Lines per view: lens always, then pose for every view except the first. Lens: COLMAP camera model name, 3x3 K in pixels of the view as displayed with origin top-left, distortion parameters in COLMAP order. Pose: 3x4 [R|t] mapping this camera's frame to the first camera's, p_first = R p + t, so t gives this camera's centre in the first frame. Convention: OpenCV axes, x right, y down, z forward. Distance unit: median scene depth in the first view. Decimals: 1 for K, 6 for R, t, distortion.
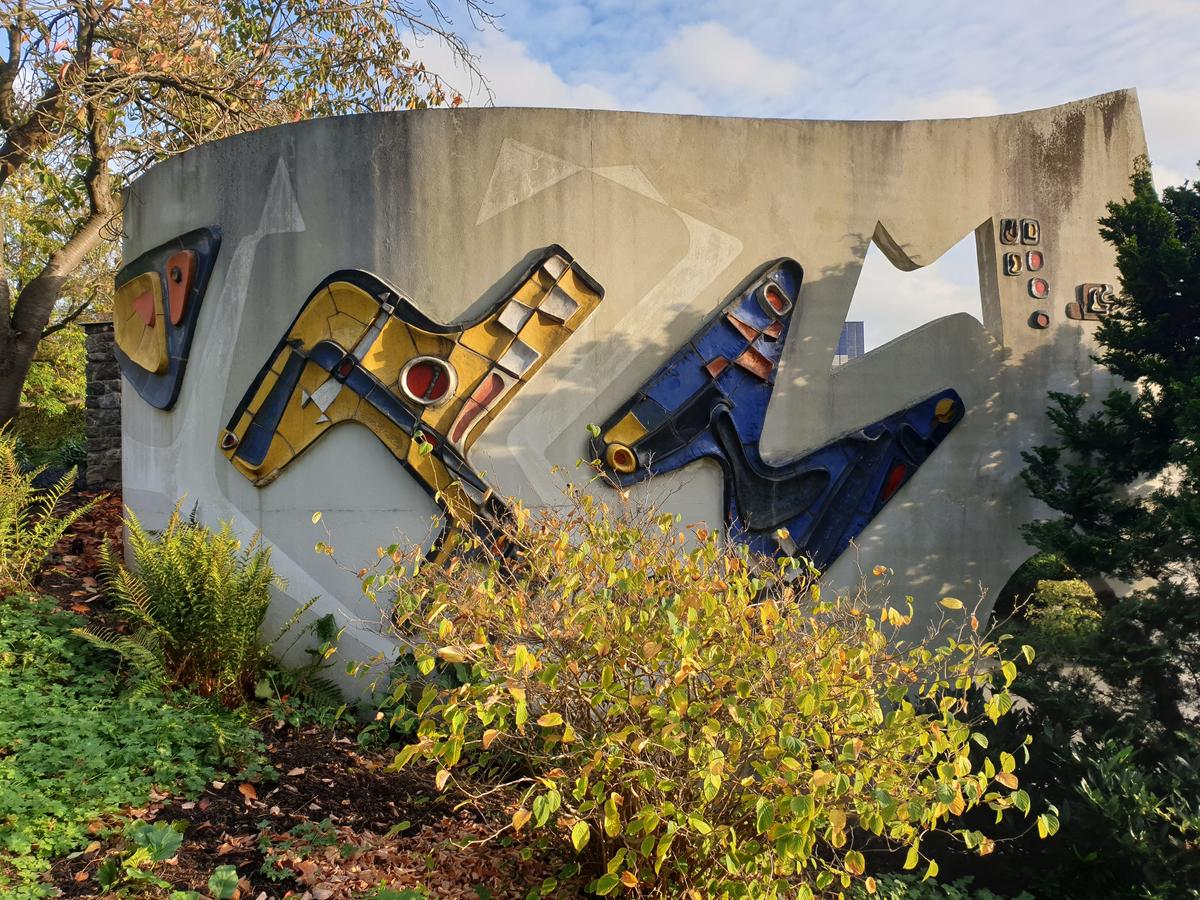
lens RADIAL K [[992.5, 0, 599.5], [0, 992.5, 452.8], [0, 0, 1]] dist [0.010199, -0.000410]
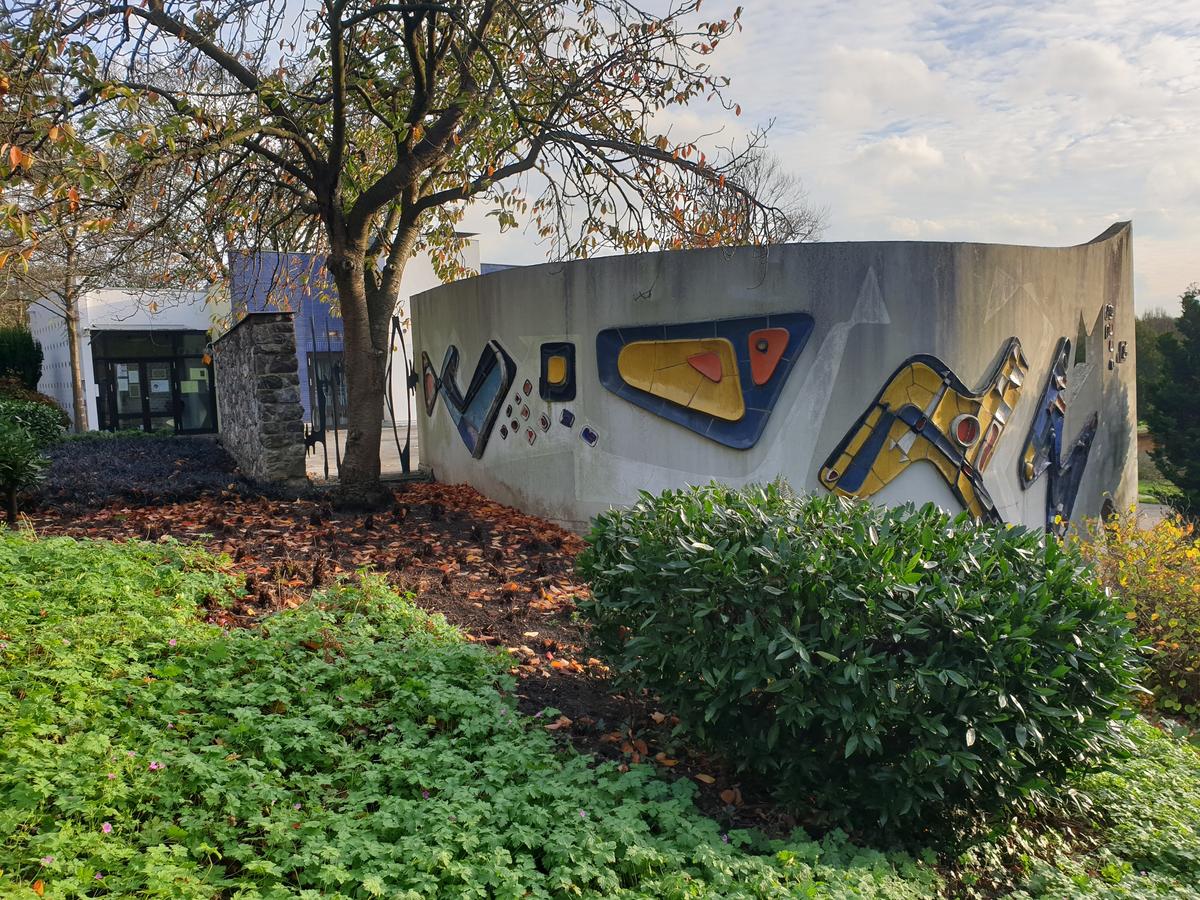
lens RADIAL K [[992.5, 0, 599.4], [0, 992.5, 447.4], [0, 0, 1]] dist [0.010199, -0.000410]
pose [[0.833389, -0.063304, 0.549050, -1.413211], [-0.005083, 0.992499, 0.122147, -0.220333], [-0.552664, -0.104587, 0.826816, 0.061108]]
